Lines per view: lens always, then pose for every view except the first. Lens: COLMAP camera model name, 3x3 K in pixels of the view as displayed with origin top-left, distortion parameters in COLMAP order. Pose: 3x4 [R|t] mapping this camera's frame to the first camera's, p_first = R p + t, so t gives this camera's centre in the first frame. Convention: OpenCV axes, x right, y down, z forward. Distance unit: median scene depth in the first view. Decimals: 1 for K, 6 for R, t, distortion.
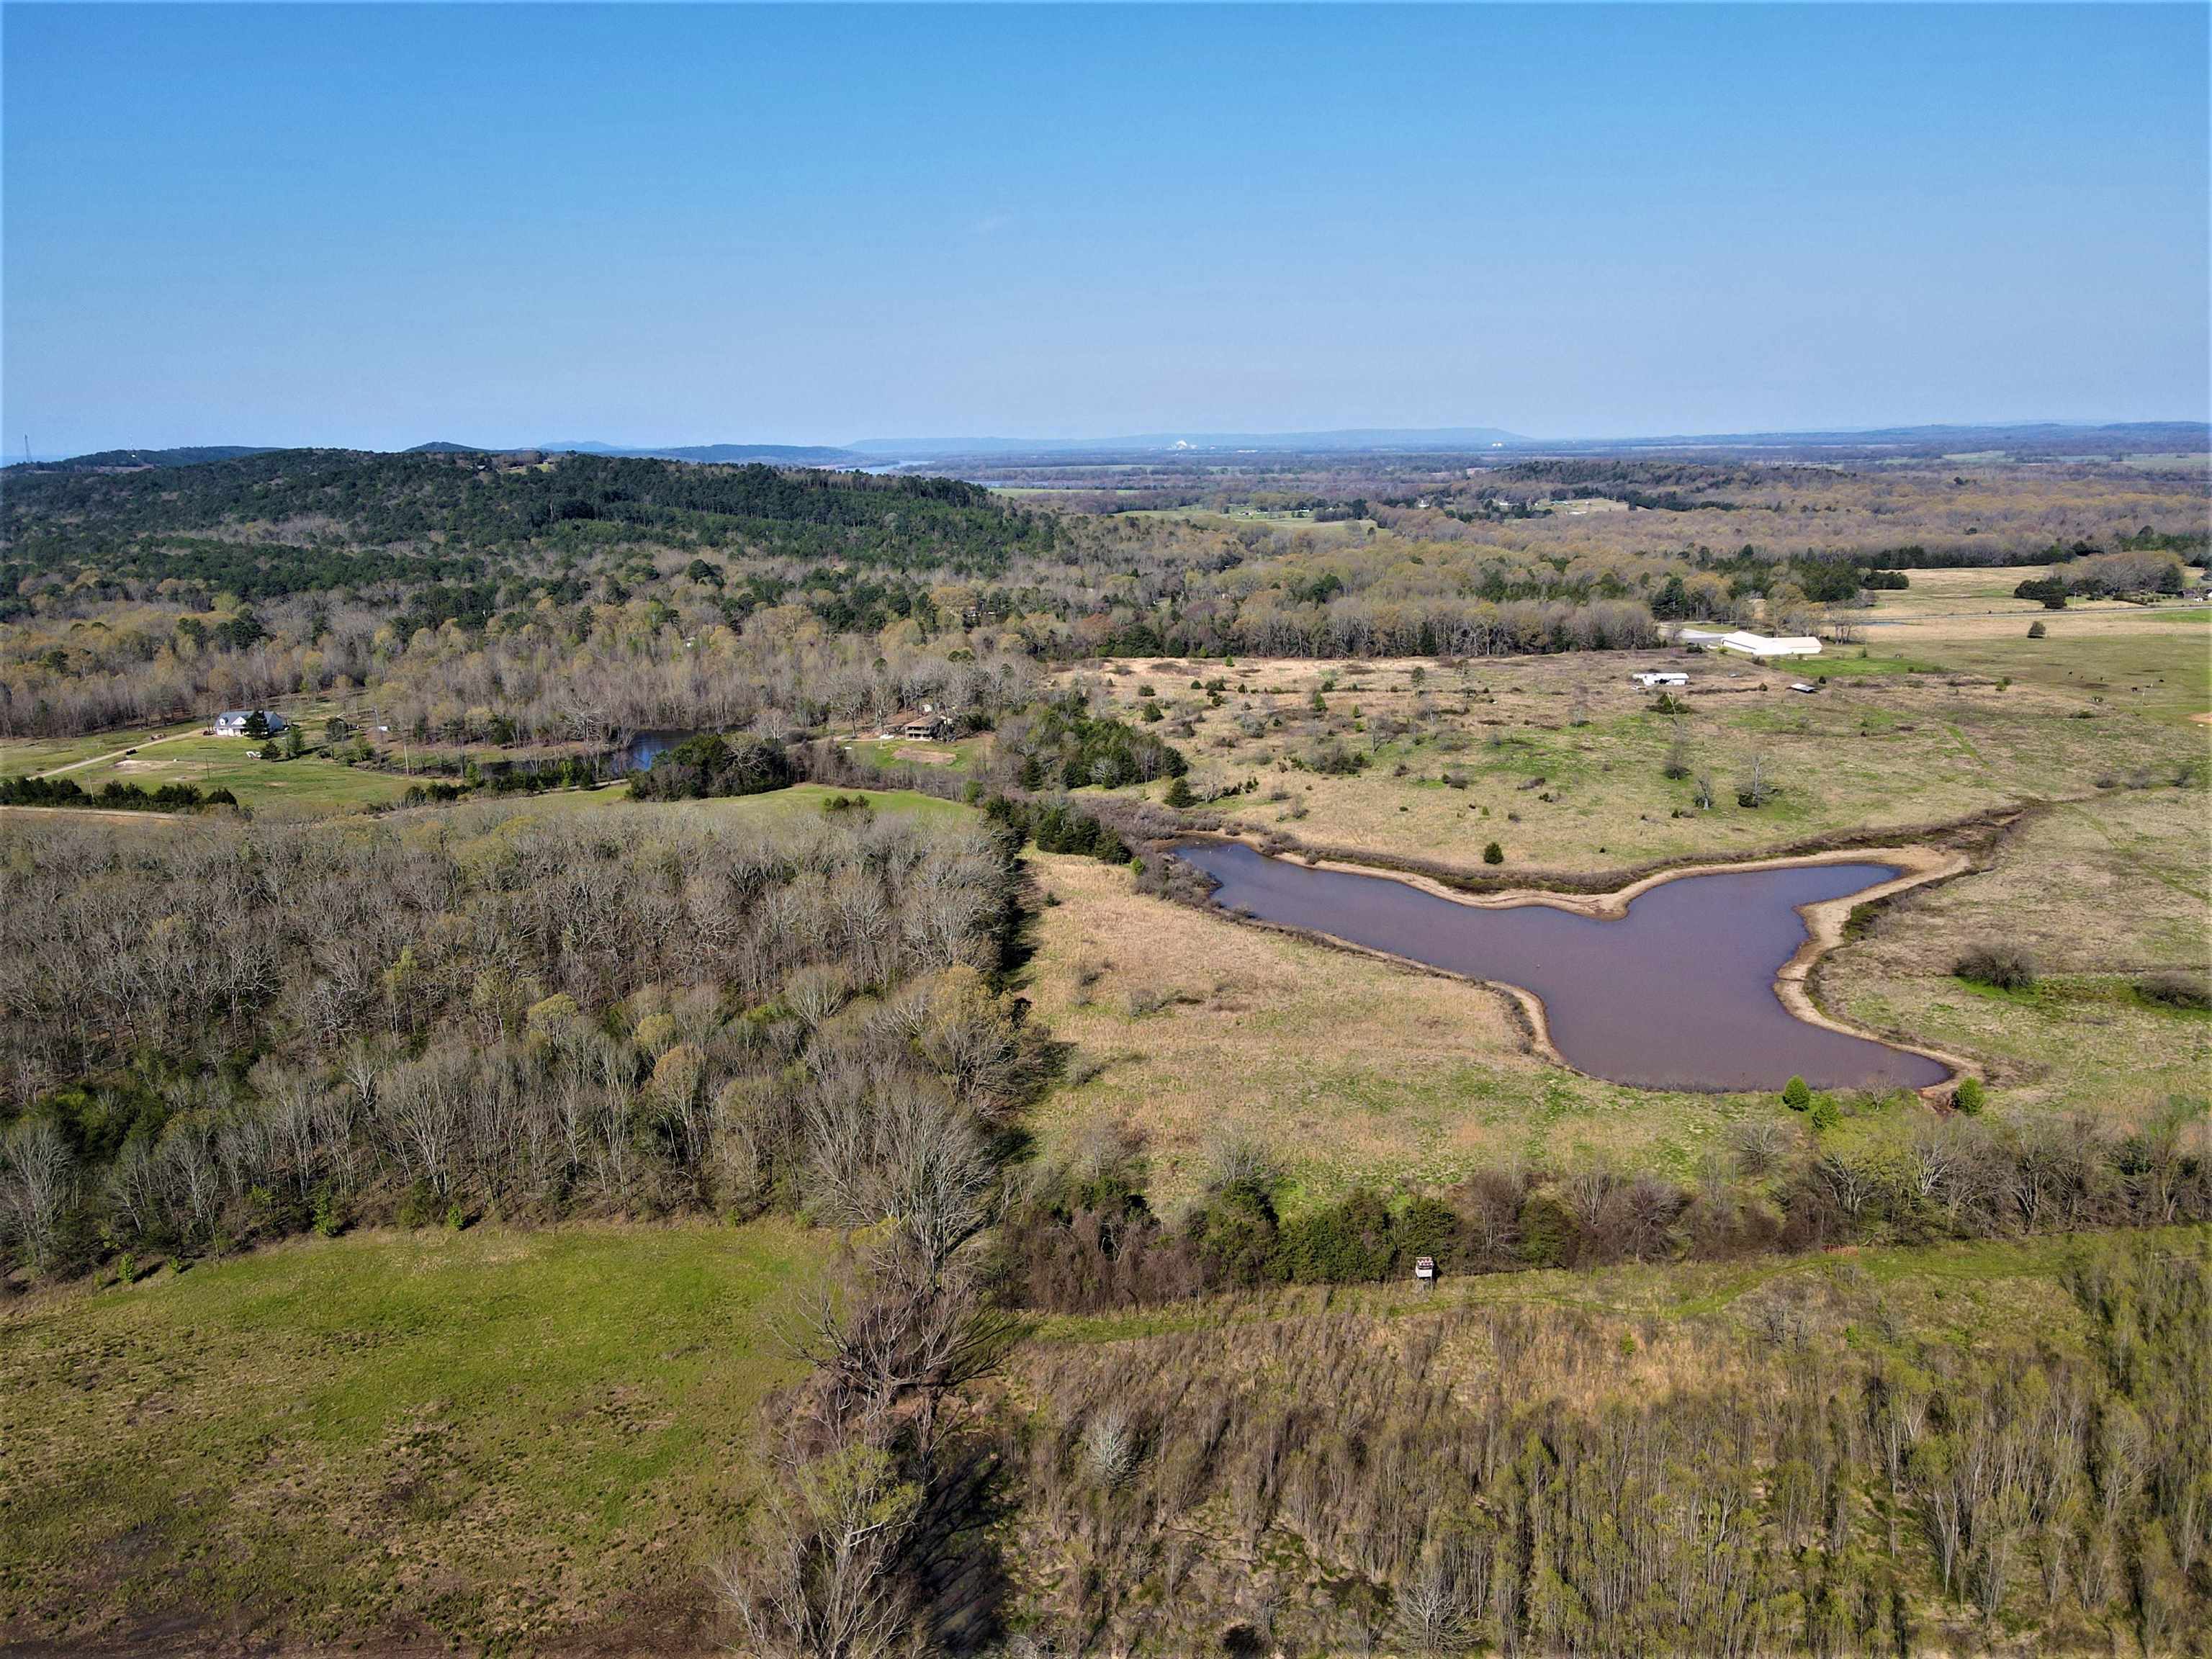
lens RADIAL K [[1621.2, 0, 1100.0], [0, 1621.2, 822.6], [0, 0, 1]] dist [-0.011286, 0.055717]
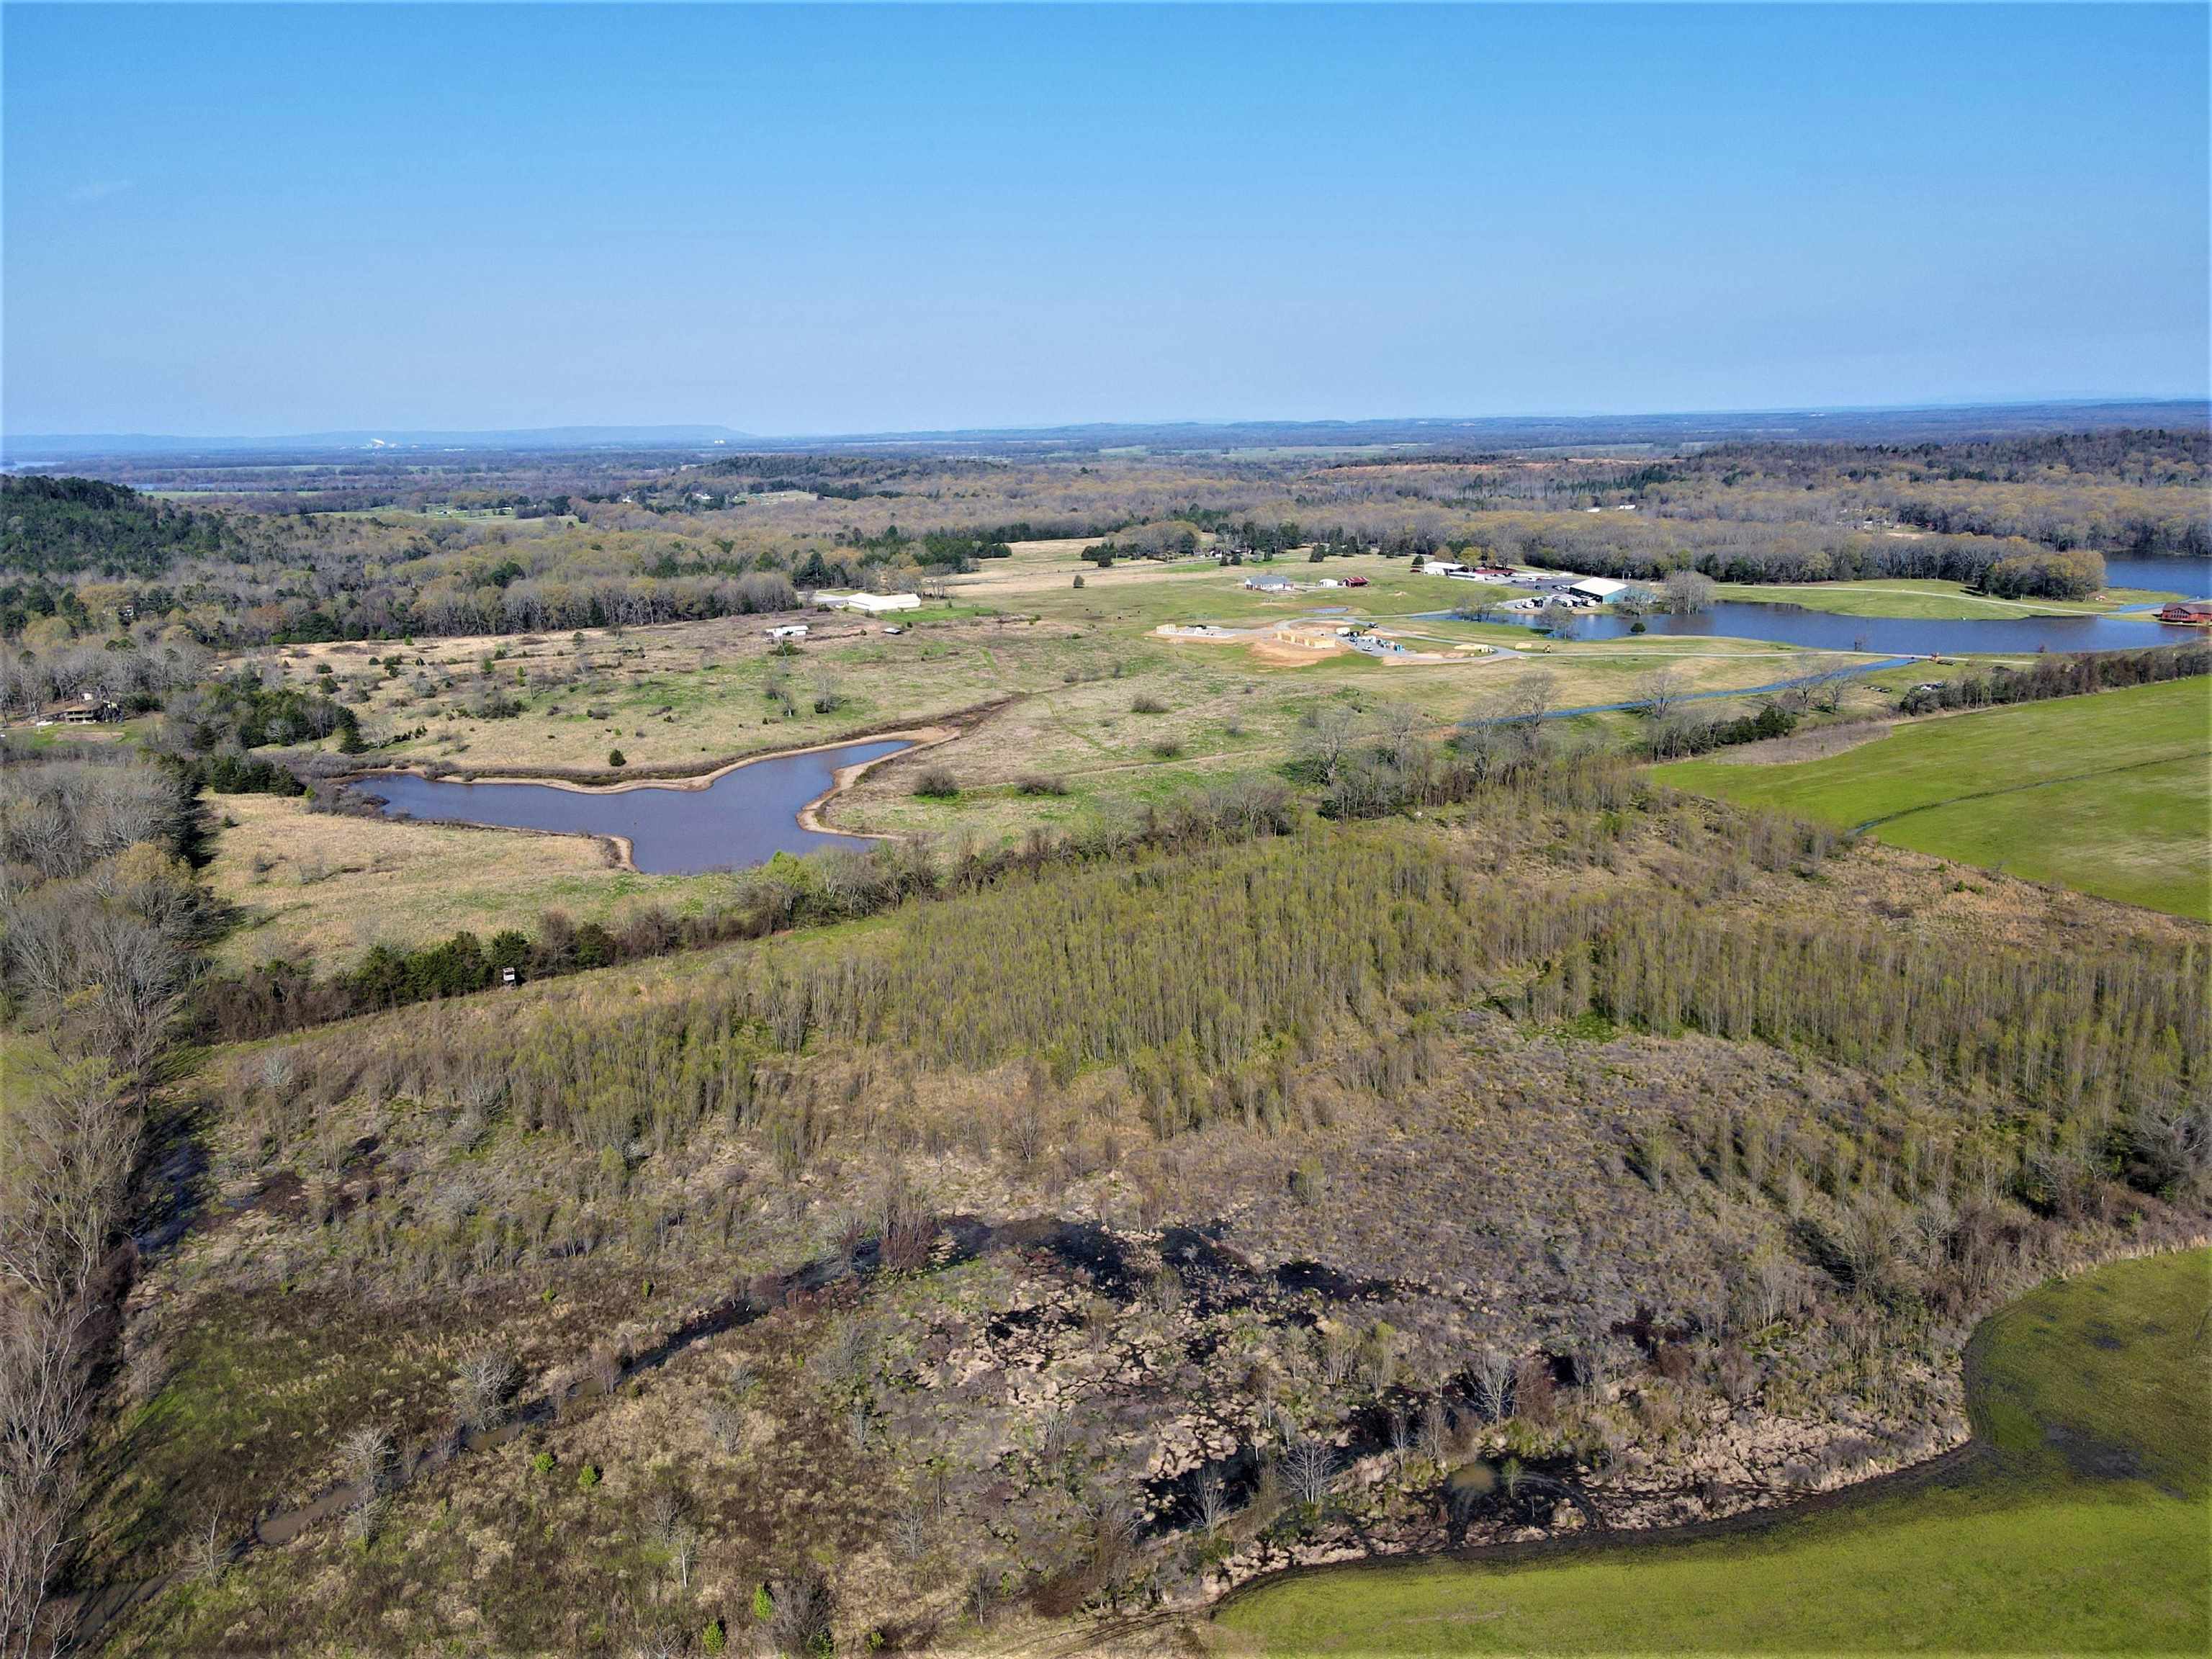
lens RADIAL K [[1621.2, 0, 1100.0], [0, 1621.2, 822.6], [0, 0, 1]] dist [-0.011286, 0.055717]
pose [[0.897670, -0.106536, 0.427597, 0.019744], [0.105803, 0.994059, 0.025554, 0.048377], [-0.427779, 0.022302, 0.903608, -0.203011]]
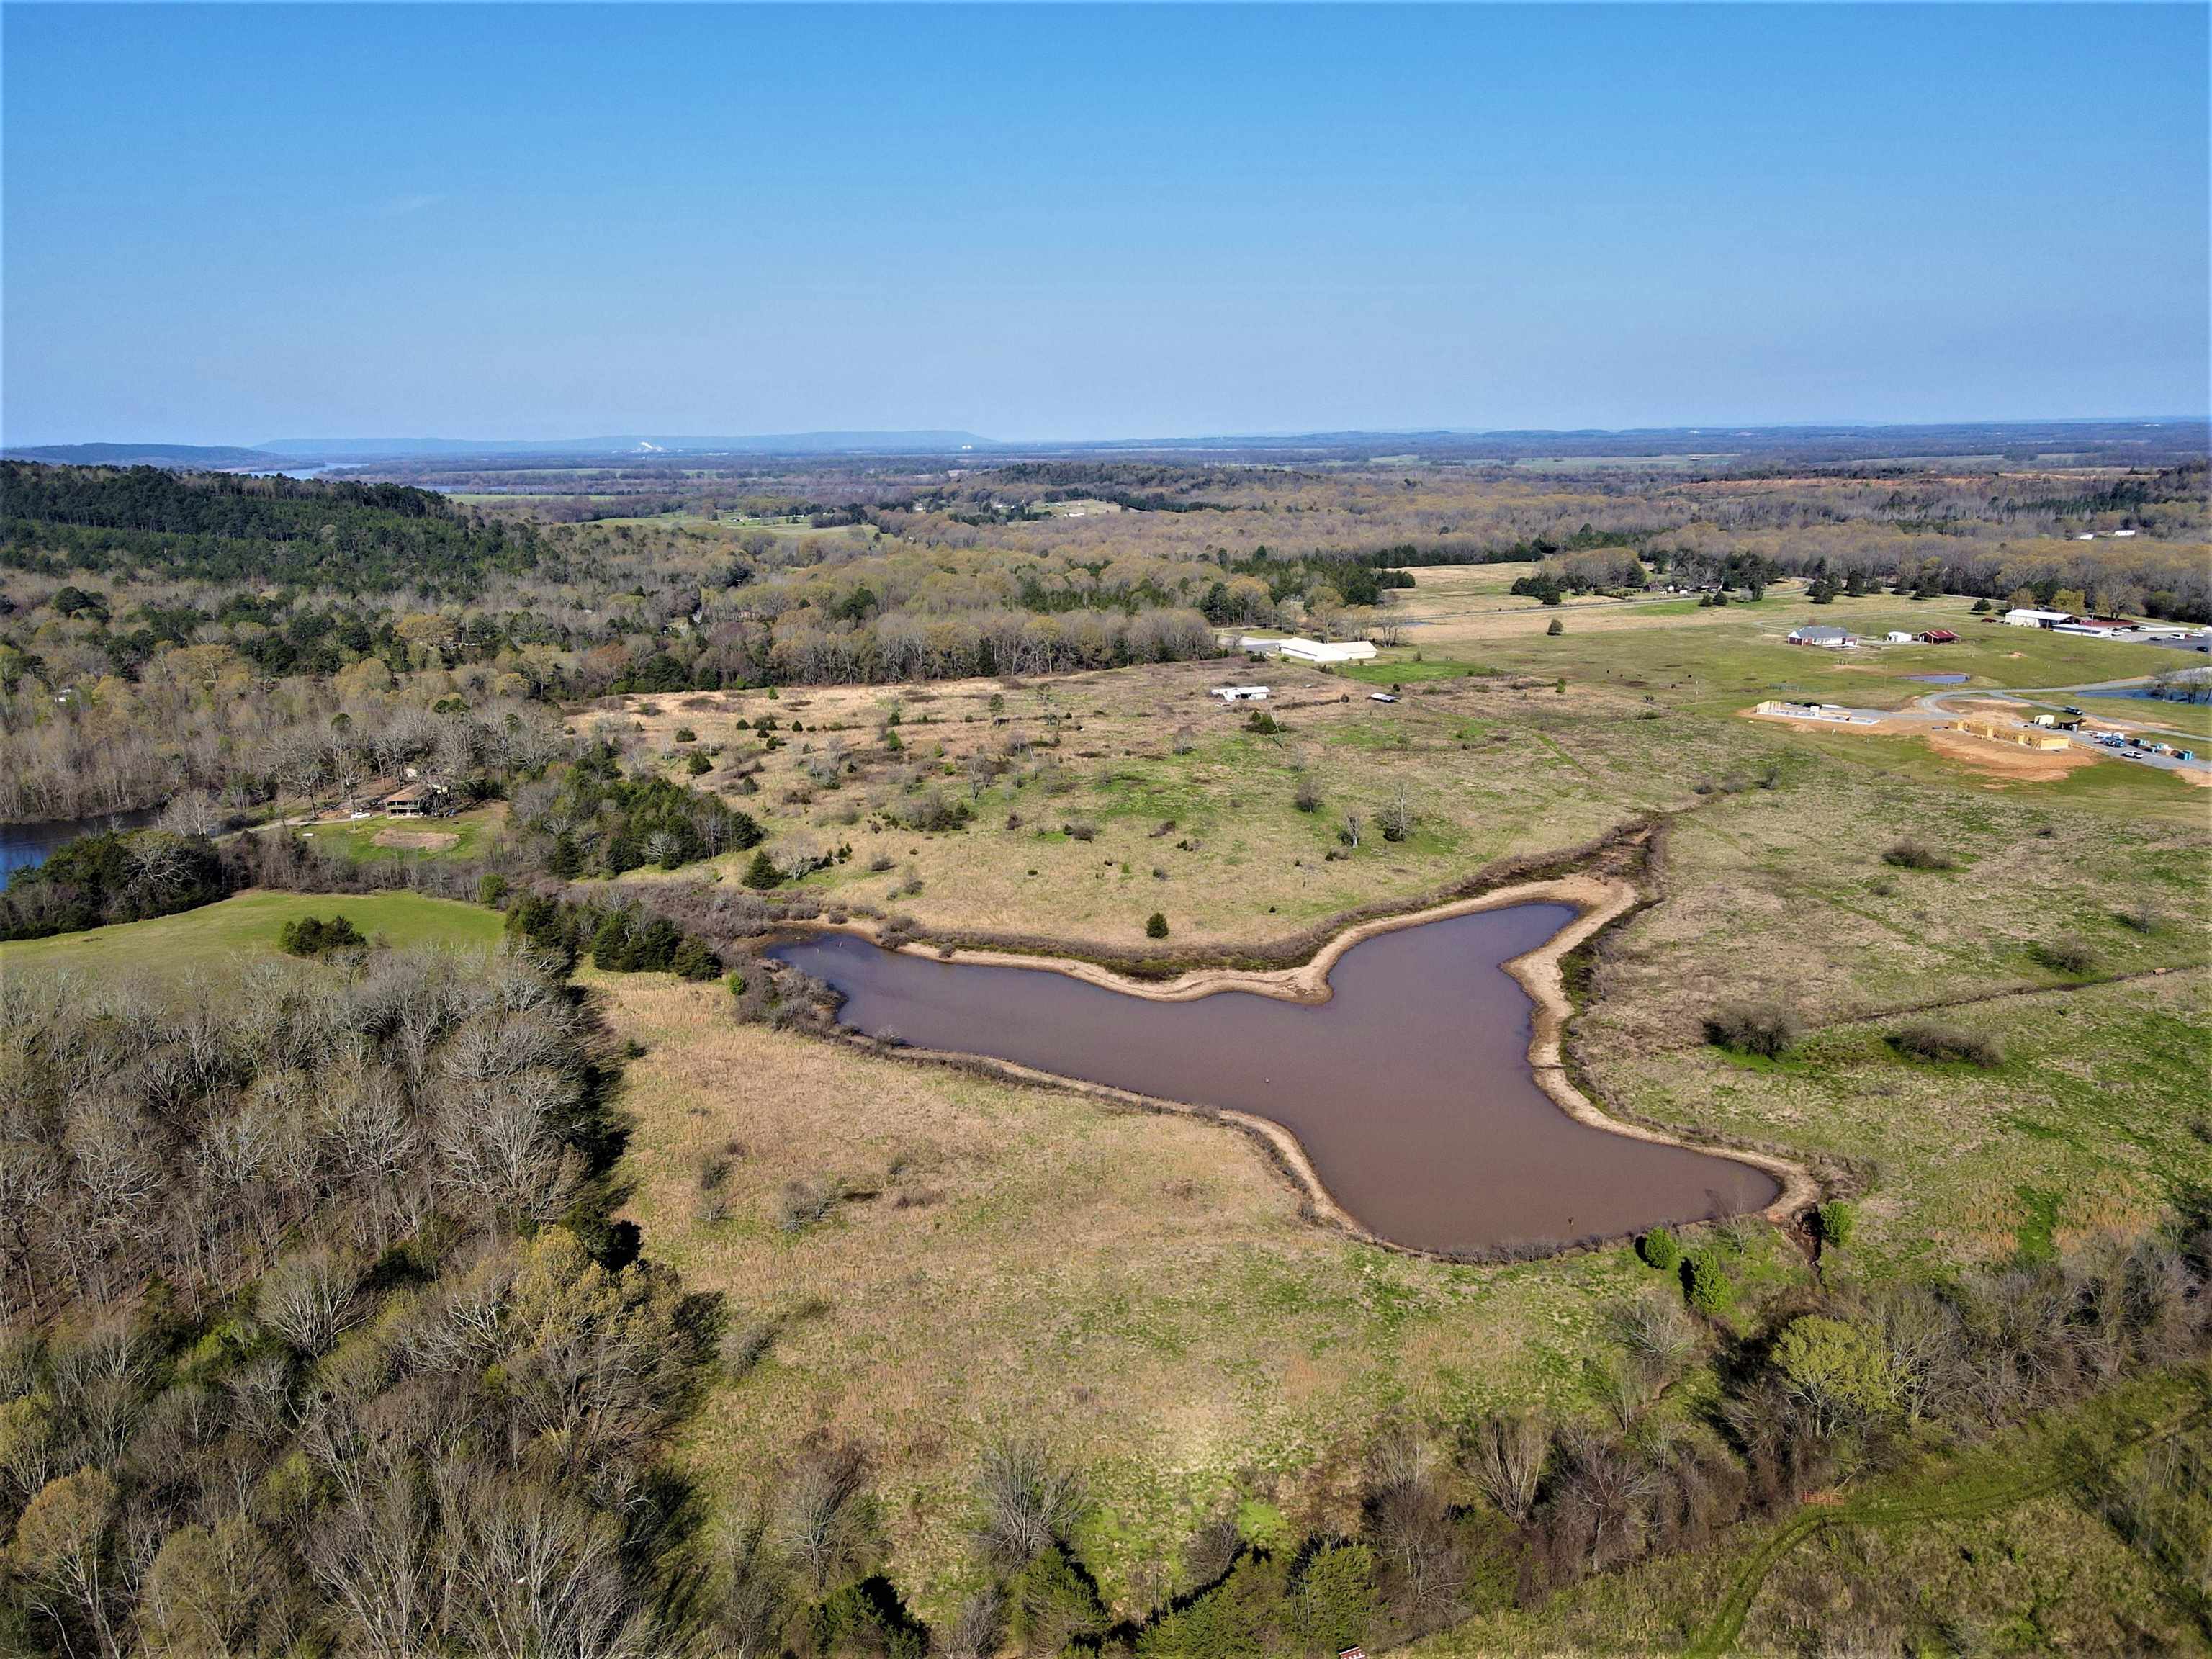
lens RADIAL K [[1621.2, 0, 1100.0], [0, 1621.2, 822.6], [0, 0, 1]] dist [-0.011286, 0.055717]
pose [[0.950266, -0.069040, 0.303692, -0.025690], [0.069436, 0.997541, 0.009507, -0.028194], [-0.303602, 0.012053, 0.952723, 0.122528]]
